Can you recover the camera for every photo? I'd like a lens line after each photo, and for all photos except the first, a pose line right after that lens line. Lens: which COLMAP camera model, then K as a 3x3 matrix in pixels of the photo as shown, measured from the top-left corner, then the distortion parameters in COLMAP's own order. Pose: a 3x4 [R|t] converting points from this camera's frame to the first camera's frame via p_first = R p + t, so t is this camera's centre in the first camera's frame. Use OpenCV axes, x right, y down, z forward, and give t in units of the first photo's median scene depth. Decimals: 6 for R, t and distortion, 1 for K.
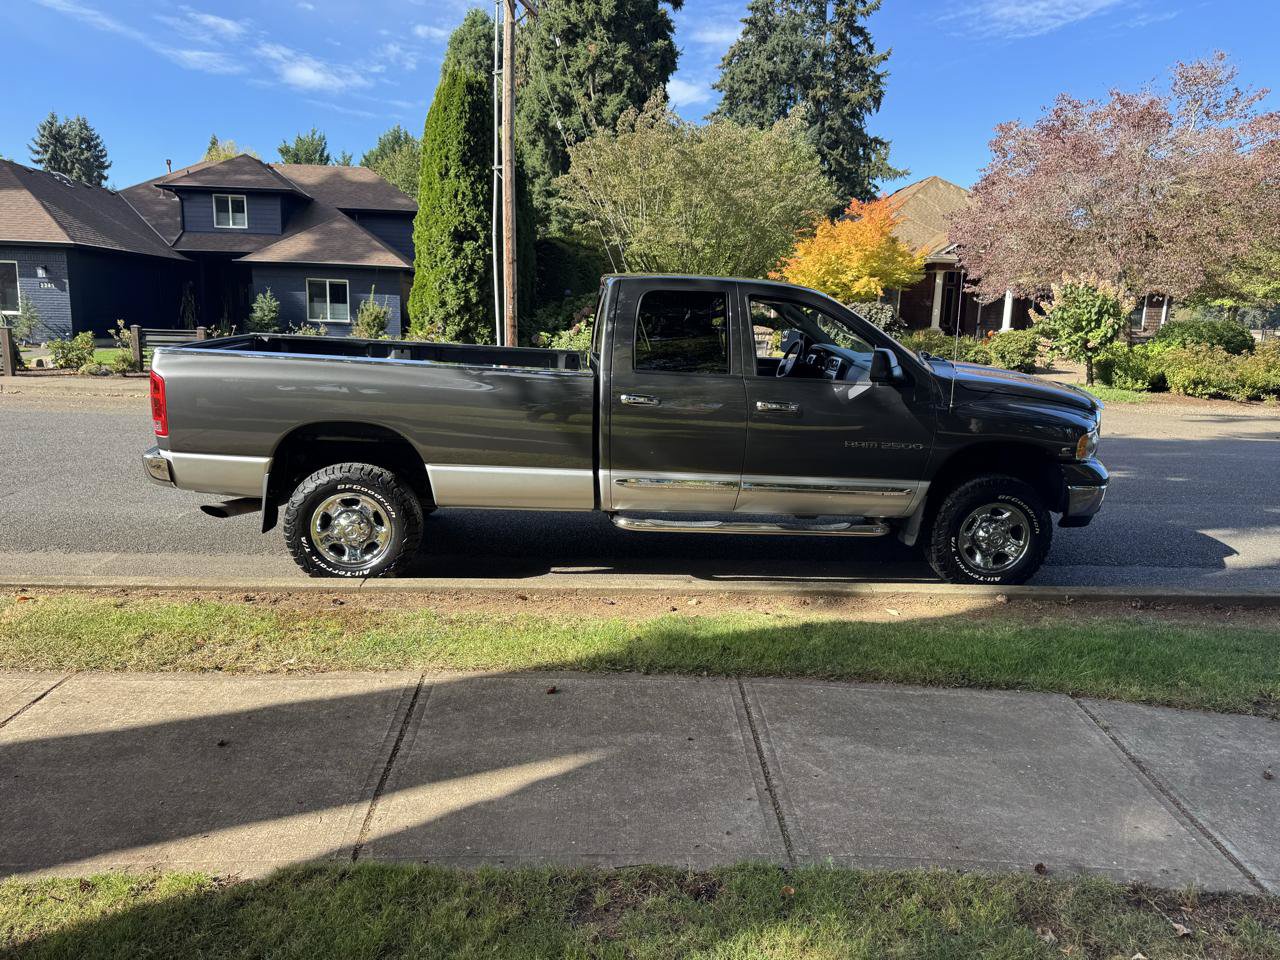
lens RADIAL K [[915.8, 0, 658.7], [0, 915.8, 480.0], [0, 0, 1]] dist [0.031315, -0.044005]
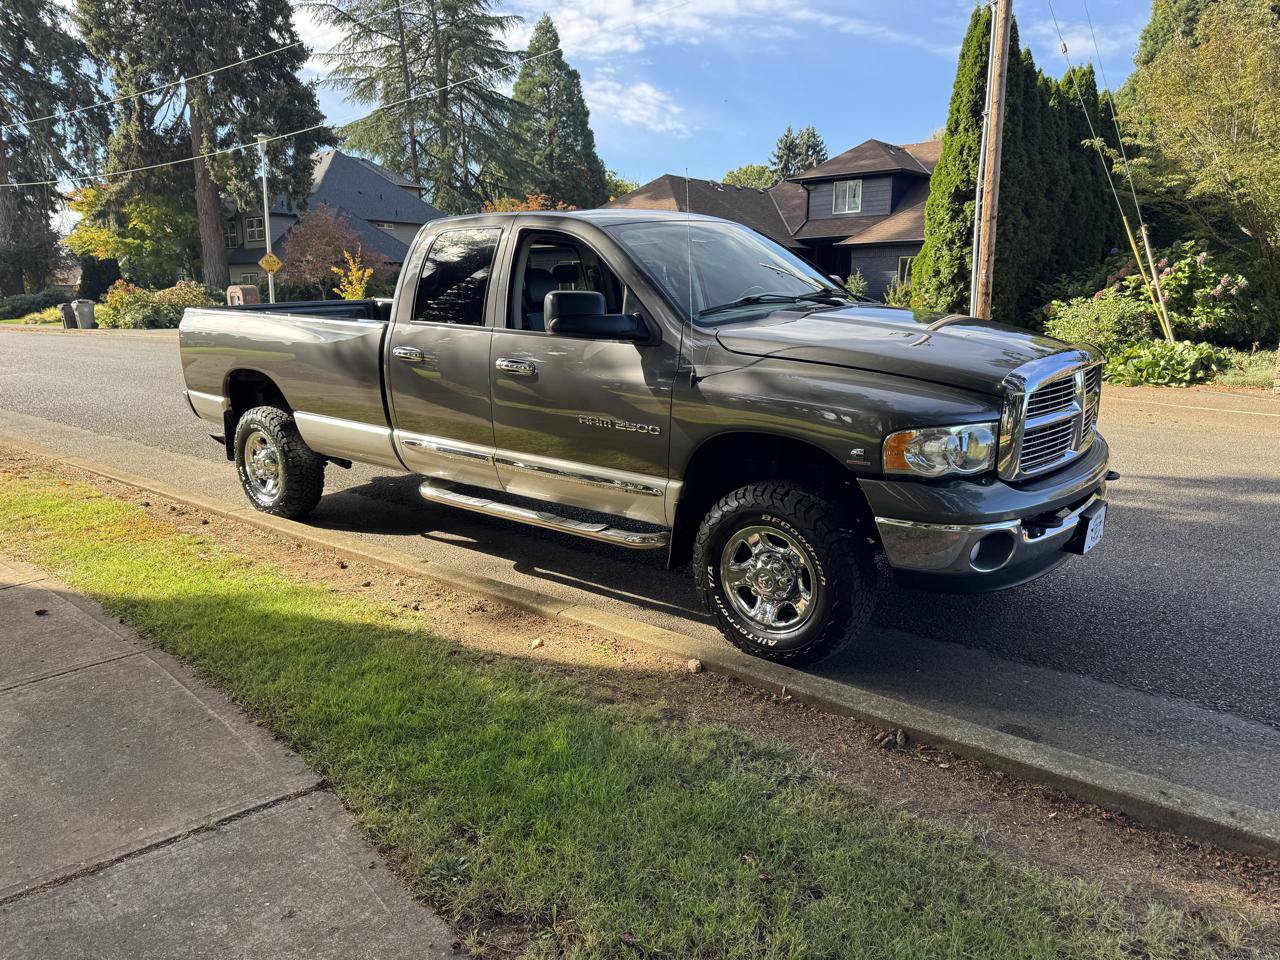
lens RADIAL K [[936.0, 0, 667.0], [0, 936.0, 474.2], [0, 0, 1]] dist [0.001569, -0.006795]
pose [[0.710829, 0.098940, -0.696371, 0.243894], [-0.093310, 0.994571, 0.046061, -0.010667], [0.697148, 0.032237, 0.716202, 0.152642]]
